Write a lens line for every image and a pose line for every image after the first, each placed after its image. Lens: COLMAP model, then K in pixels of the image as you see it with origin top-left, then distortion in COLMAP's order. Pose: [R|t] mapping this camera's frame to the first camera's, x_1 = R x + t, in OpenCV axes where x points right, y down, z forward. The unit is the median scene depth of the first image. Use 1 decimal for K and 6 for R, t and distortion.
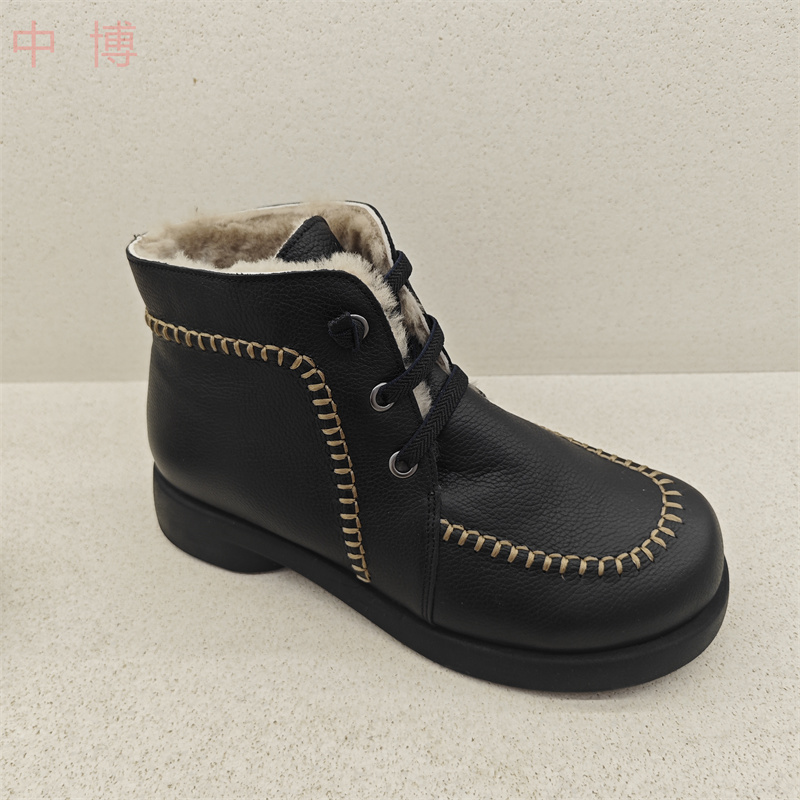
lens RADIAL K [[692.0, 0, 400.0], [0, 692.0, 400.0], [0, 0, 1]] dist [0.021398, -0.041576]
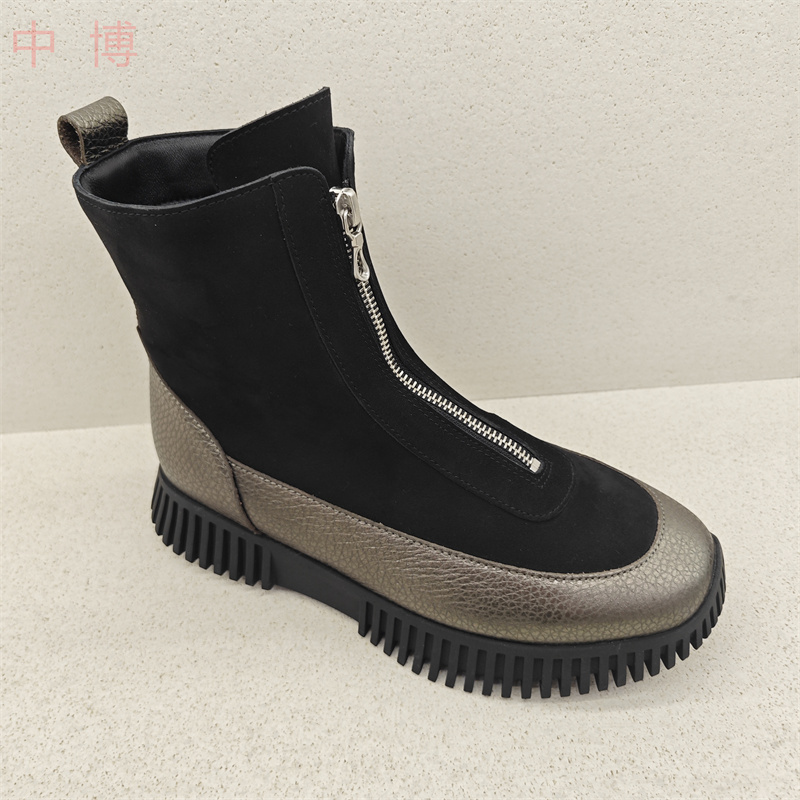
lens RADIAL K [[692.0, 0, 400.0], [0, 692.0, 400.0], [0, 0, 1]] dist [0.021398, -0.041576]
pose [[0.996377, -0.056278, 0.063757, 0.231017], [0.054795, 0.998190, 0.024785, -0.094639], [-0.065037, -0.021202, 0.997658, 0.067550]]
